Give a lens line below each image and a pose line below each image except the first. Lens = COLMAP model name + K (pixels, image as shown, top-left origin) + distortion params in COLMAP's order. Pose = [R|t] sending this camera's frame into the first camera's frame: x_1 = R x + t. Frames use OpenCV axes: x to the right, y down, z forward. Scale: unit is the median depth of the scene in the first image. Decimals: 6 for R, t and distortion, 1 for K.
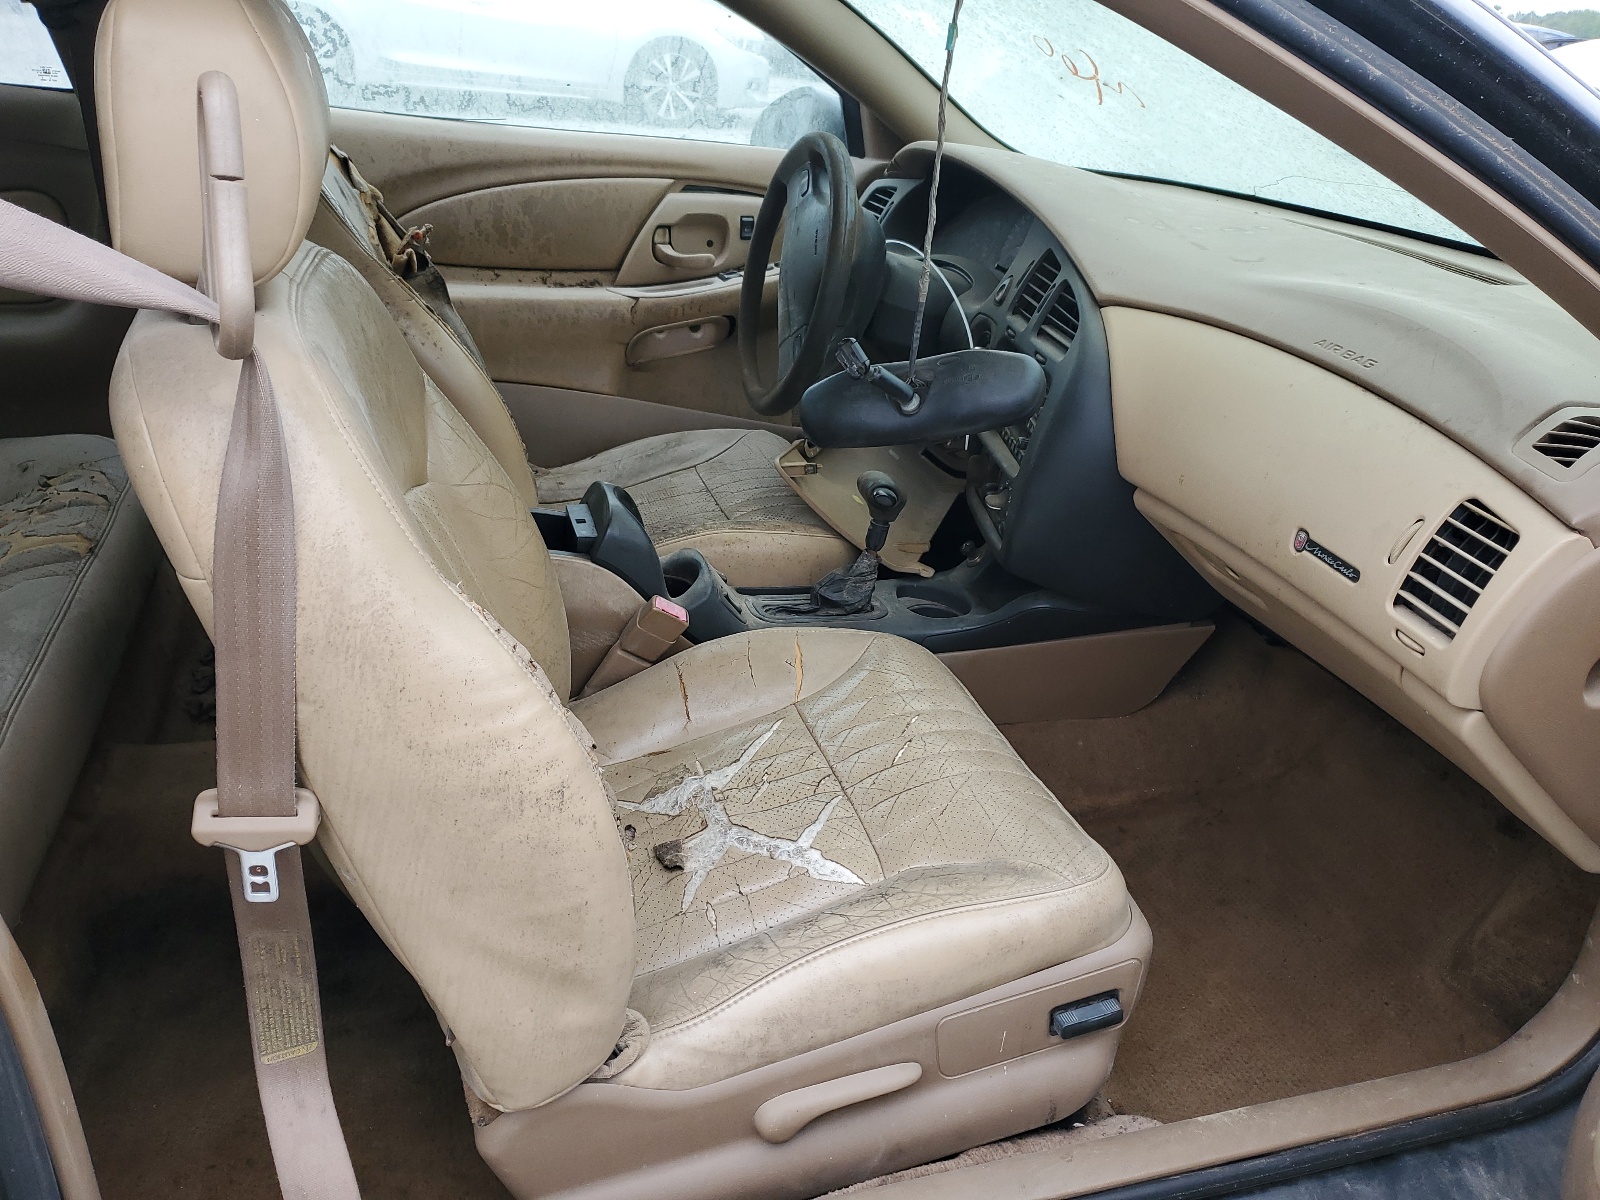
lens RADIAL K [[1211.1, 0, 800.0], [0, 1211.1, 600.0], [0, 0, 1]] dist [0.063923, -0.067446]
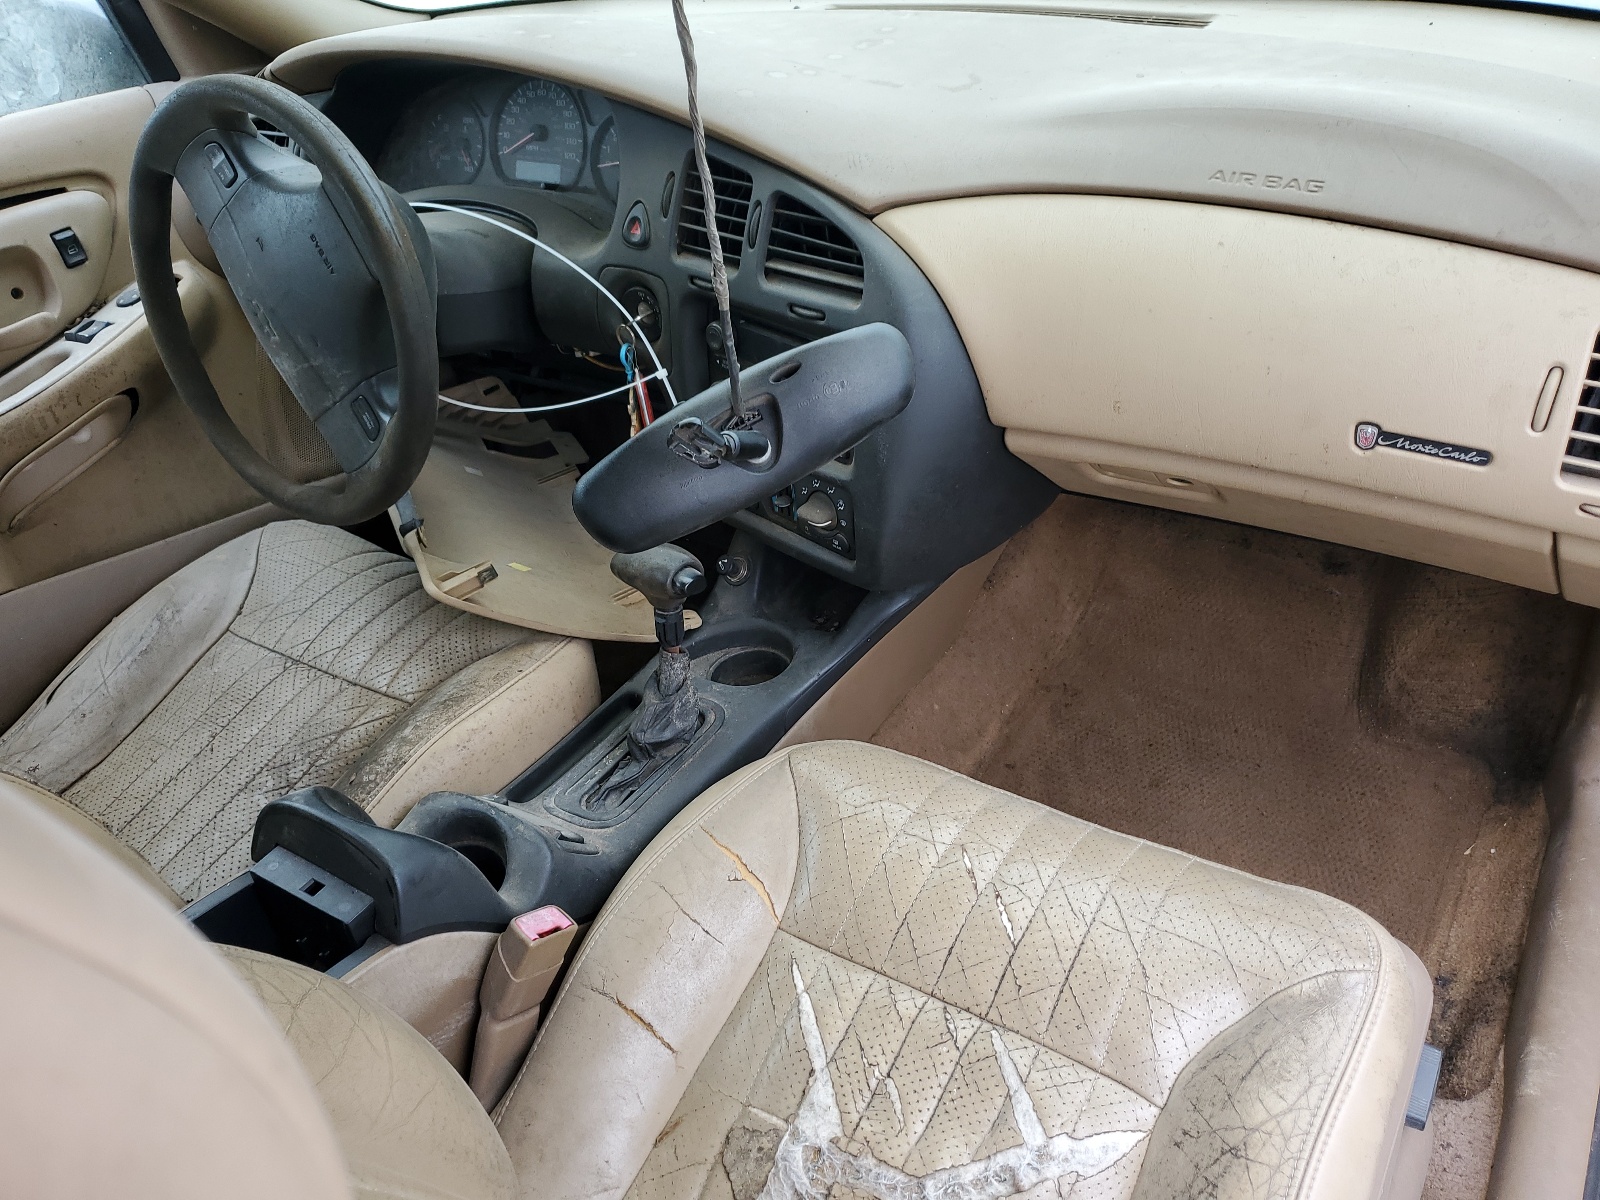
lens RADIAL K [[1211.1, 0, 800.0], [0, 1211.1, 600.0], [0, 0, 1]] dist [0.063923, -0.067446]
pose [[0.740127, -0.502747, 0.446607, -0.214450], [0.417384, 0.864163, 0.281094, -0.266960], [-0.527260, -0.021638, 0.849428, 0.418357]]
